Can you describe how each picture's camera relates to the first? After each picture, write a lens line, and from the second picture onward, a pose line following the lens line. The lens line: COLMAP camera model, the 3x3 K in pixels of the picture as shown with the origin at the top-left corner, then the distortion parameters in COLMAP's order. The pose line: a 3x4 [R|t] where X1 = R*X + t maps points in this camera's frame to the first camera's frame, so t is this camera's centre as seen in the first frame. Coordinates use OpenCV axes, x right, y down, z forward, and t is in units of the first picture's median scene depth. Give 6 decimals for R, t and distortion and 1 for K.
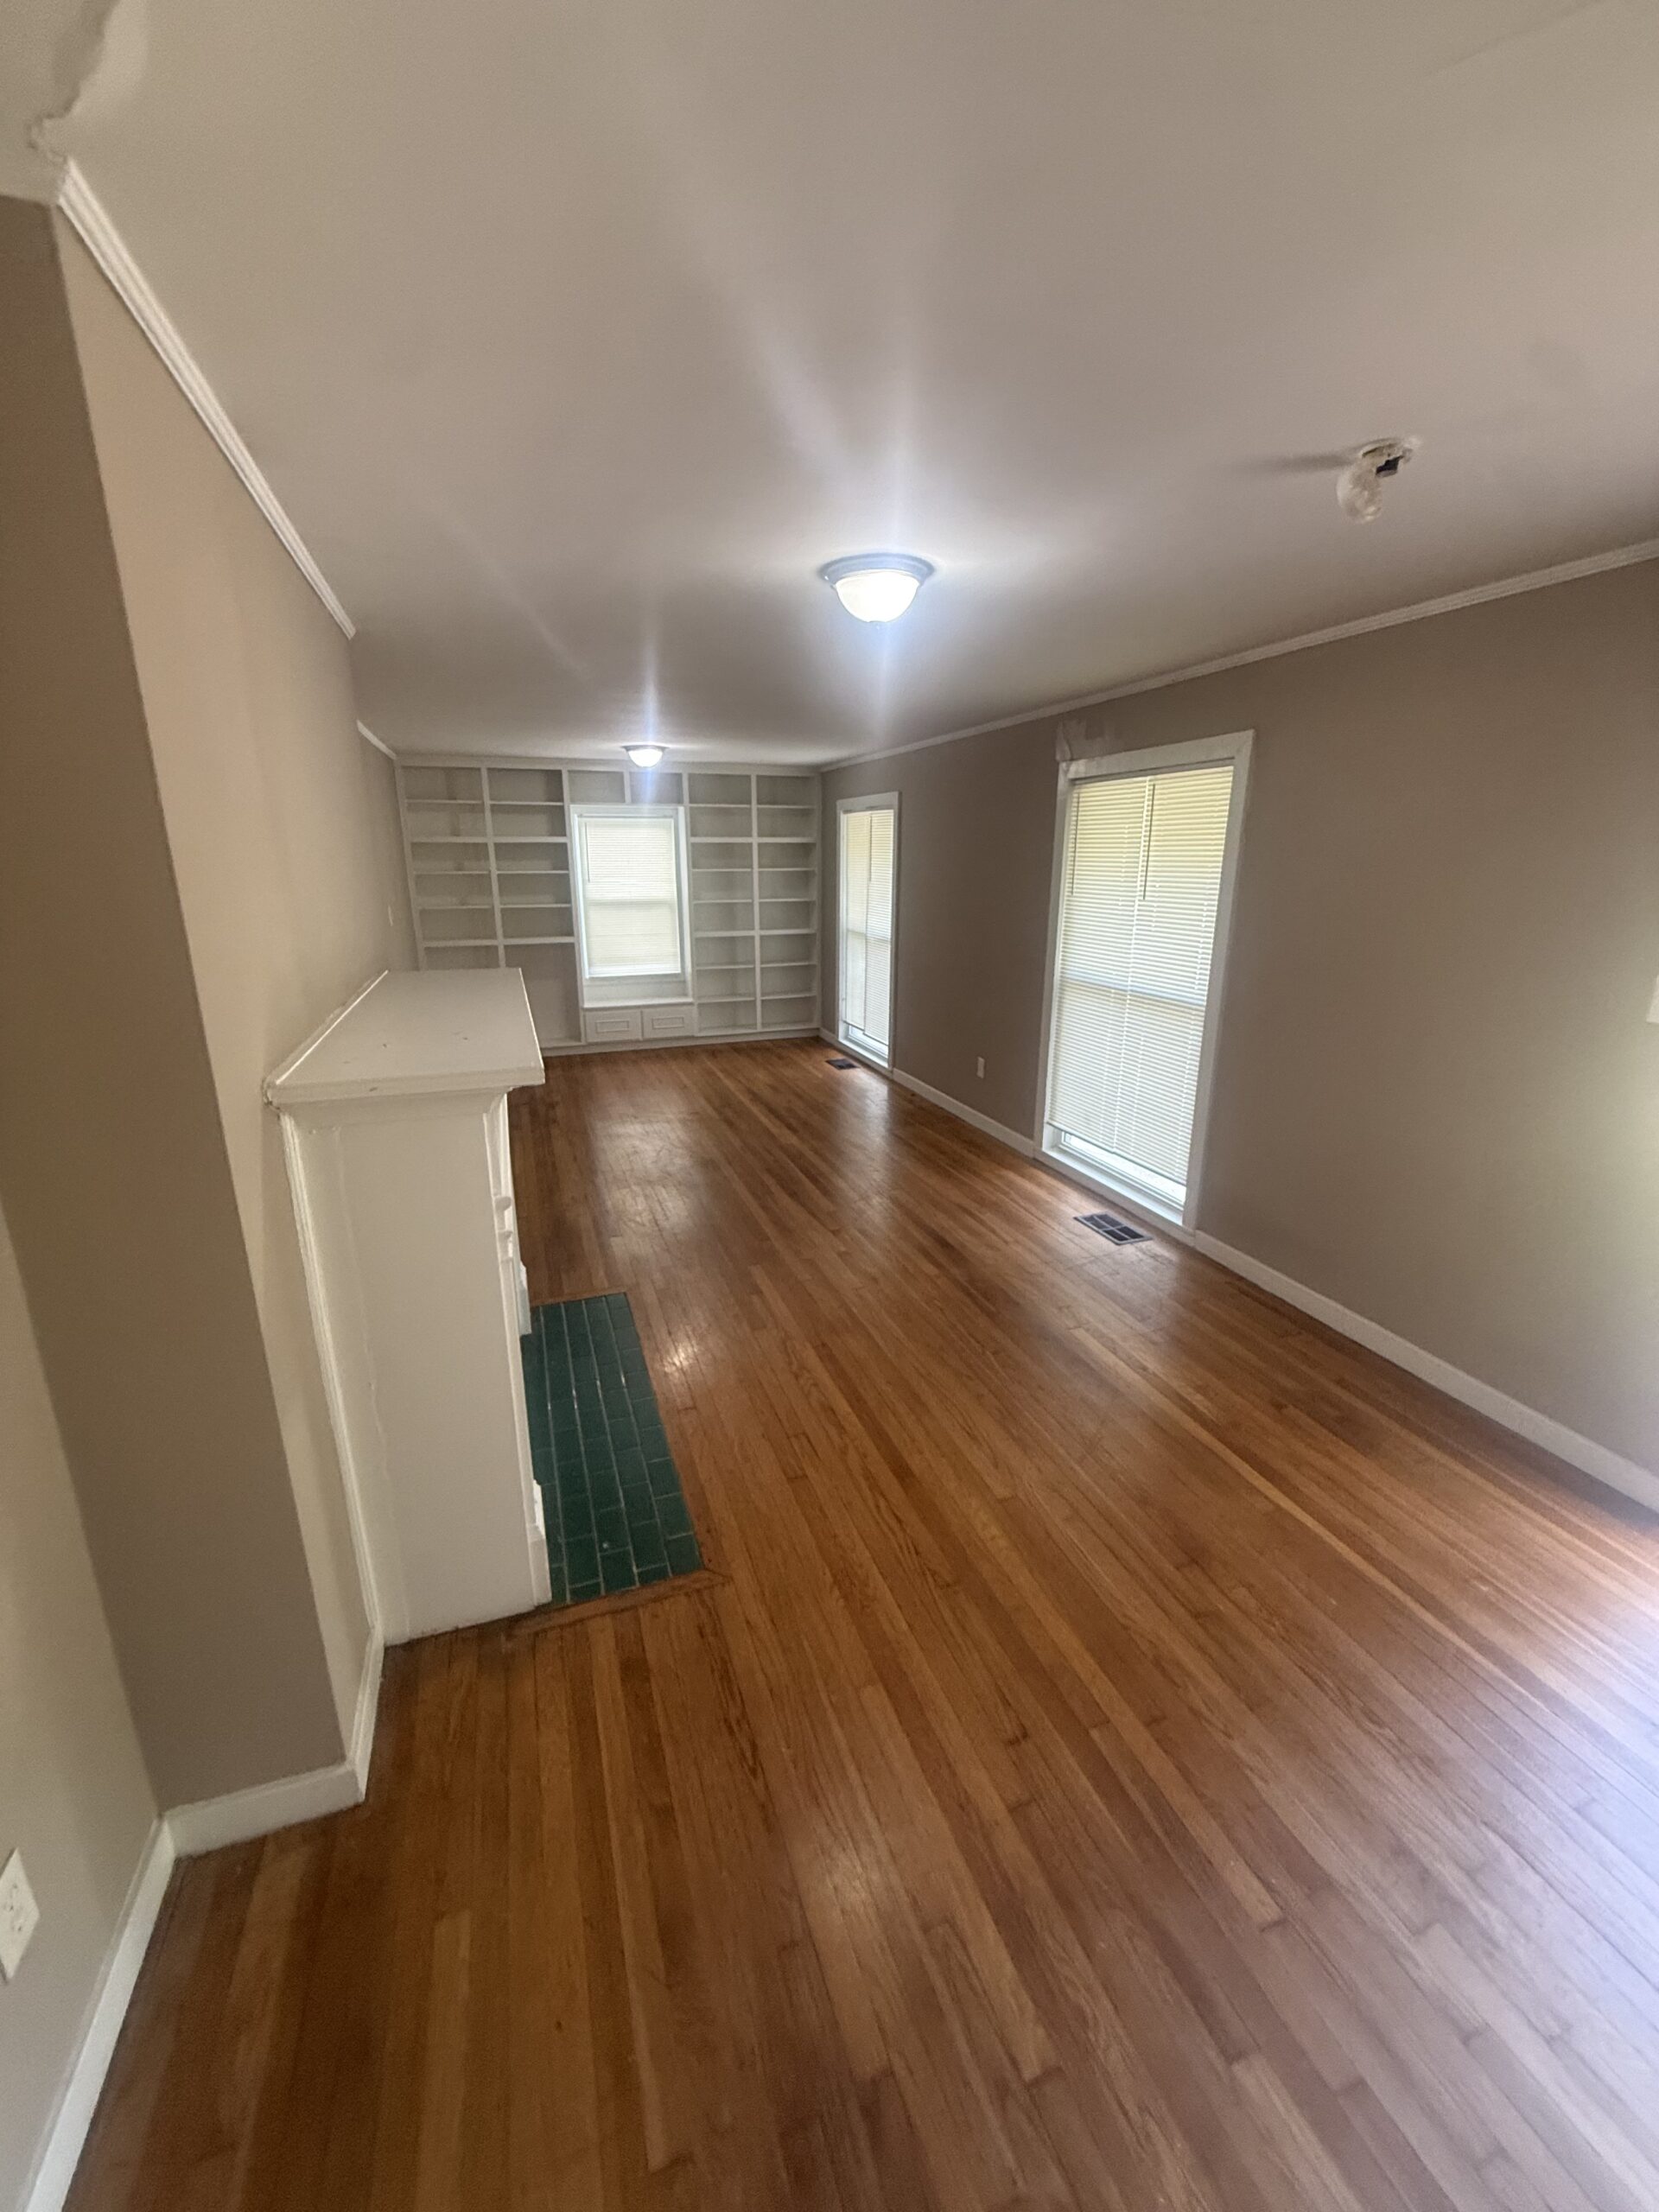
lens RADIAL K [[883.3, 0, 830.8], [0, 883.3, 1099.7], [0, 0, 1]] dist [-0.003665, -0.000483]
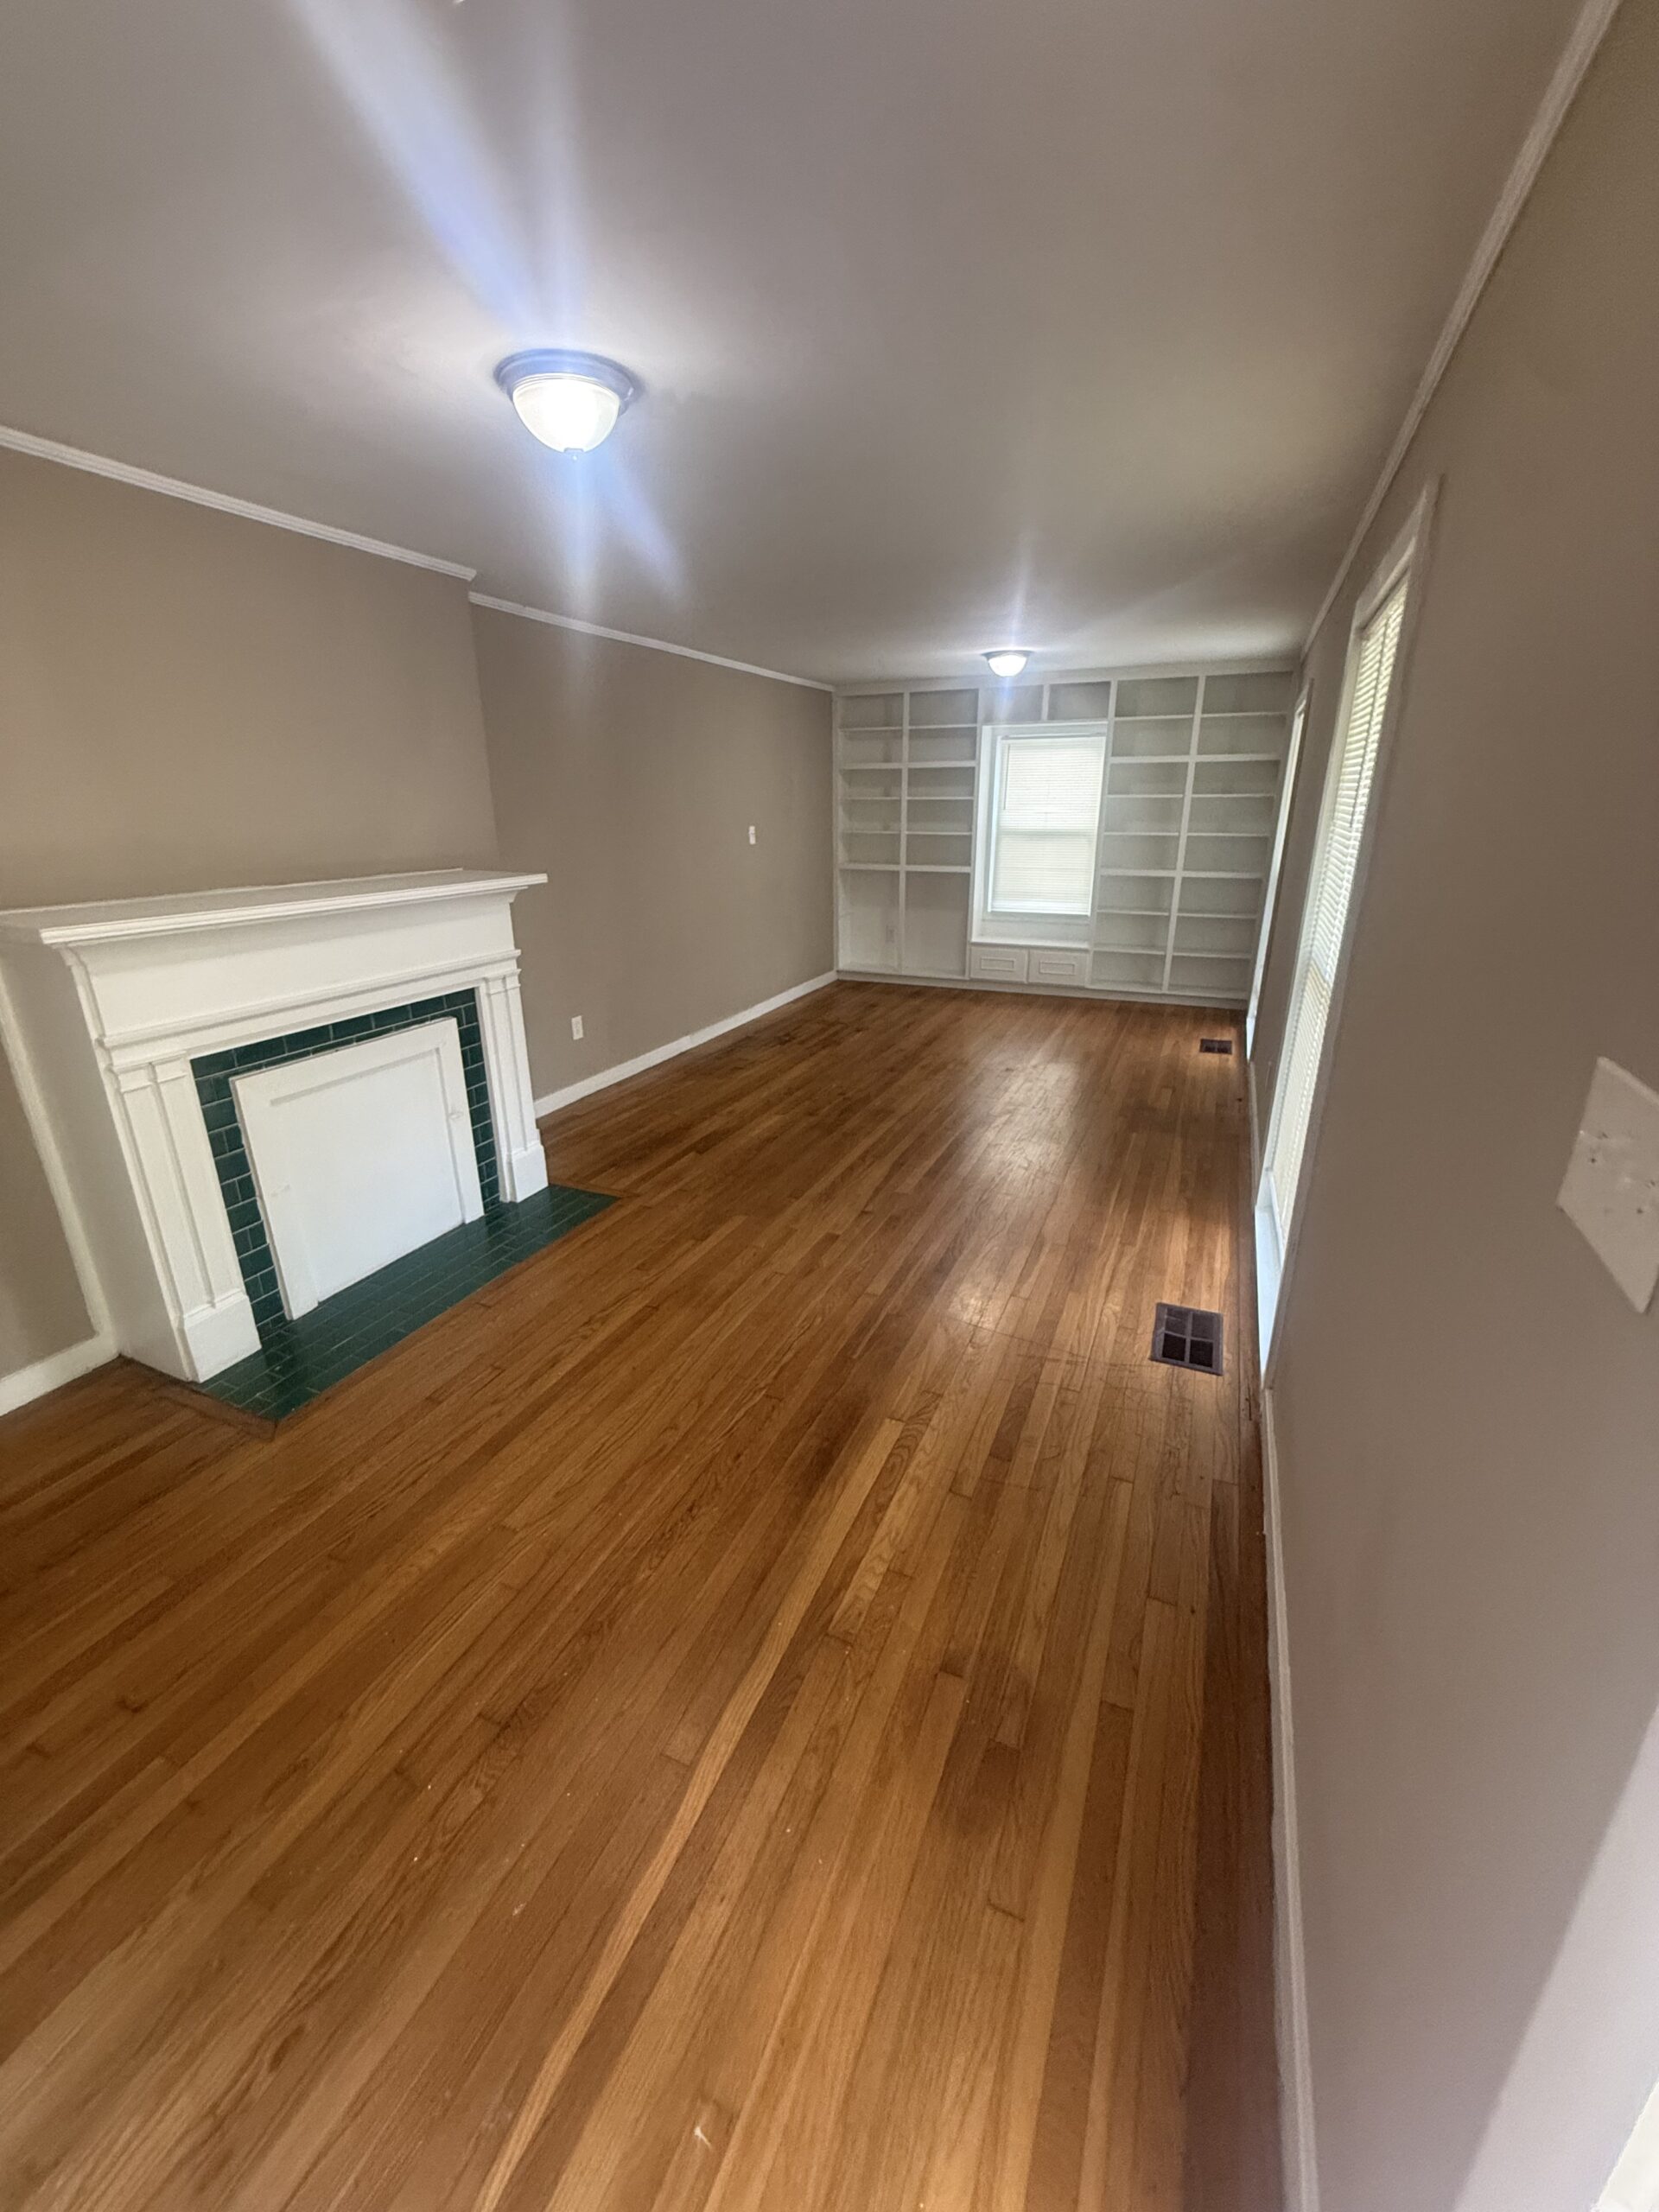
lens RADIAL K [[883.3, 0, 830.8], [0, 883.3, 1099.7], [0, 0, 1]] dist [-0.003665, -0.000483]
pose [[0.725314, 0.218911, -0.652685, 0.301651], [-0.177195, 0.975515, 0.130276, -0.037210], [0.665223, 0.021162, 0.746345, 0.195815]]
